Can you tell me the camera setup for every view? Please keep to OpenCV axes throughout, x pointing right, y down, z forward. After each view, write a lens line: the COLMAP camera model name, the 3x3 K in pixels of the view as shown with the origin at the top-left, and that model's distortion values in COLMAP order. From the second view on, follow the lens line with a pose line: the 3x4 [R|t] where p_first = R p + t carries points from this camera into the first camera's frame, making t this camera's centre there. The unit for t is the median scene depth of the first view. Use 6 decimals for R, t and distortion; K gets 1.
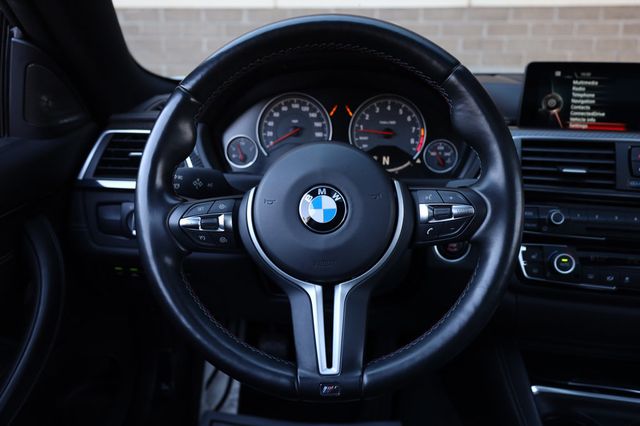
lens RADIAL K [[550.7, 0, 324.8], [0, 550.7, 211.0], [0, 0, 1]] dist [-0.027199, 0.048955]
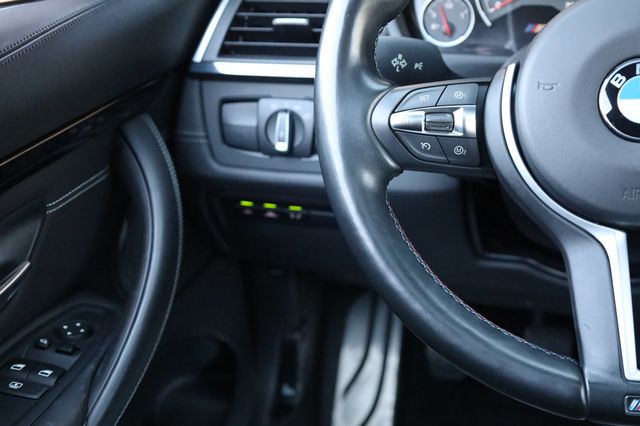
lens RADIAL K [[834.1, 0, 333.9], [0, 834.1, 211.7], [0, 0, 1]] dist [0.001363, 0.000000]
pose [[0.987044, 0.035093, -0.156562, -0.136326], [-0.022900, 0.996611, 0.079010, 0.039018], [0.158804, -0.074401, 0.984503, 0.056187]]
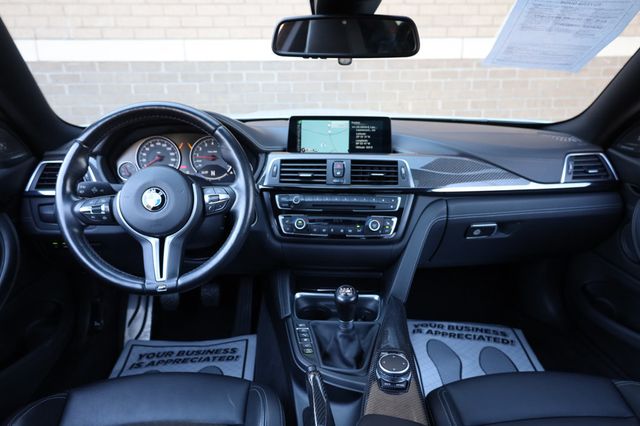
lens RADIAL K [[447.4, 0, 319.8], [0, 447.4, 213.2], [0, 0, 1]] dist [-0.004247, 0.006472]
pose [[0.989934, -0.048889, 0.132814, 0.279781], [0.048371, 0.998804, 0.007127, 0.047626], [-0.133004, -0.000631, 0.991115, -0.520846]]
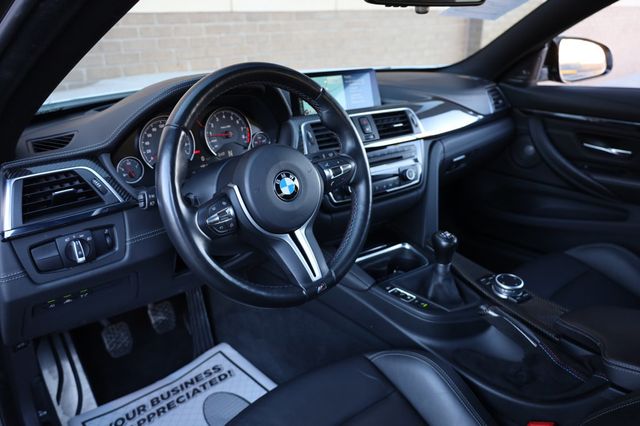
lens RADIAL K [[482.5, 0, 322.7], [0, 482.5, 220.1], [0, 0, 1]] dist [-0.011177, -0.002656]
pose [[0.680095, -0.291211, 0.672806, -0.678906], [0.238143, 0.955709, 0.172938, -0.095072], [-0.693368, 0.042609, 0.719323, -0.061514]]
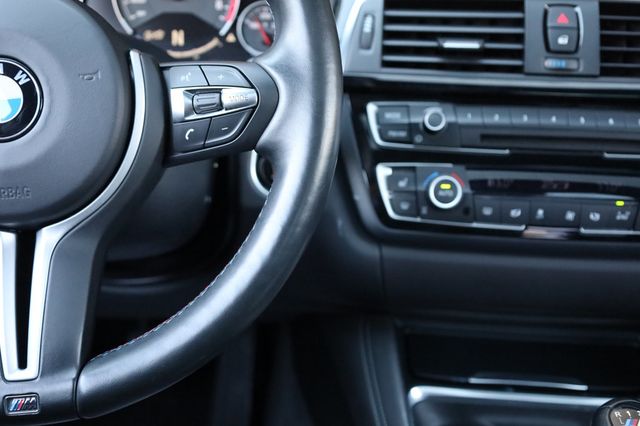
lens RADIAL K [[834.1, 0, 320.9], [0, 834.1, 211.6], [0, 0, 1]] dist [0.001363, 0.000000]
pose [[0.992349, -0.033517, 0.118824, 0.167614], [0.026061, 0.997625, 0.063753, 0.050003], [-0.120679, -0.060169, 0.990866, 0.059392]]
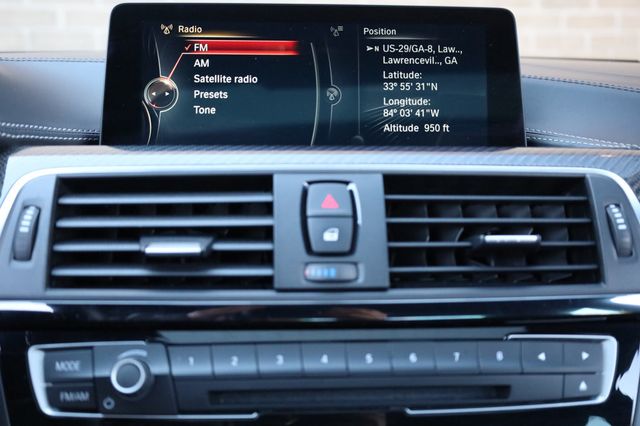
lens RADIAL K [[764.5, 0, 321.5], [0, 764.5, 211.9], [0, 0, 1]] dist [-0.031343, 0.000000]
pose [[0.965433, -0.052182, 0.255376, 0.401155], [0.076935, 0.993153, -0.087912, -0.041220], [-0.249040, 0.104520, 0.962837, 0.421554]]
